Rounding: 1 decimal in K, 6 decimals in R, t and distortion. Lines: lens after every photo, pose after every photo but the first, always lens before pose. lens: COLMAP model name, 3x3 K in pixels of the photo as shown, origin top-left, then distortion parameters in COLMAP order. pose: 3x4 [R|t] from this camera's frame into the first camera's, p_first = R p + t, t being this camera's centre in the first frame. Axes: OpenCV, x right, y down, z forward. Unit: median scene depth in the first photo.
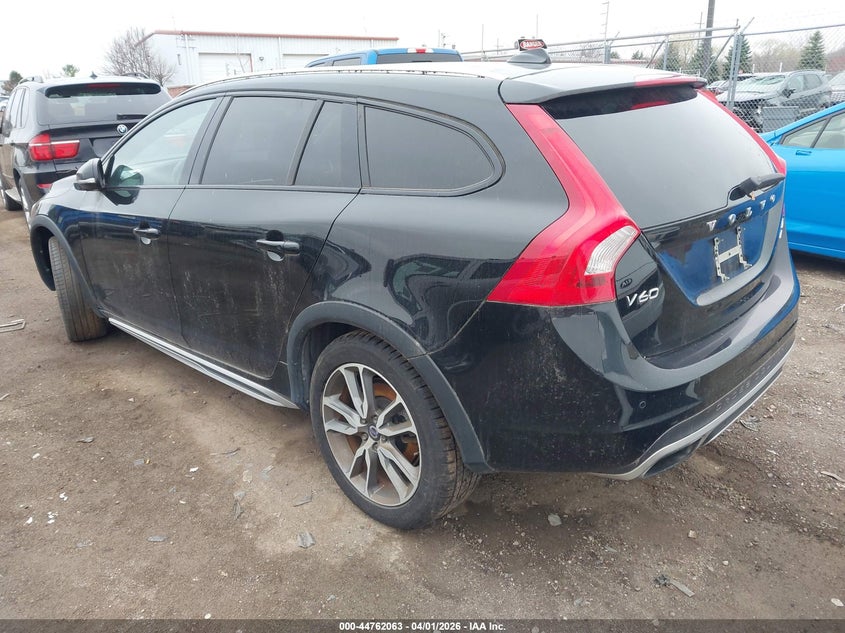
lens RADIAL K [[685.8, 0, 422.5], [0, 685.8, 316.5], [0, 0, 1]] dist [0.001353, -0.006908]
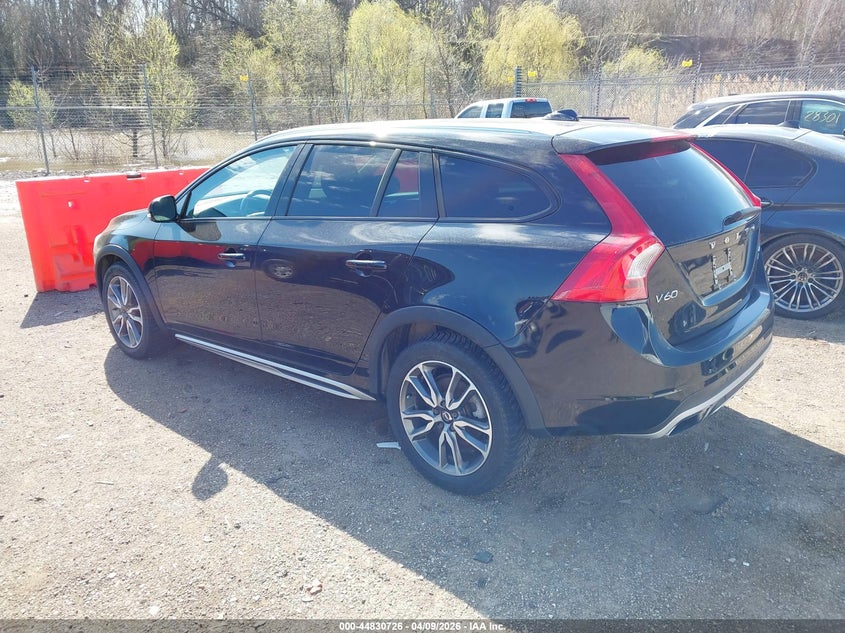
lens RADIAL K [[740.4, 0, 422.5], [0, 740.4, 316.5], [0, 0, 1]] dist [0.002112, -0.000490]
pose [[0.996578, -0.005415, 0.082476, -0.227083], [0.011423, 0.997300, -0.072548, 0.090022], [-0.081860, 0.073241, 0.993949, -0.332081]]
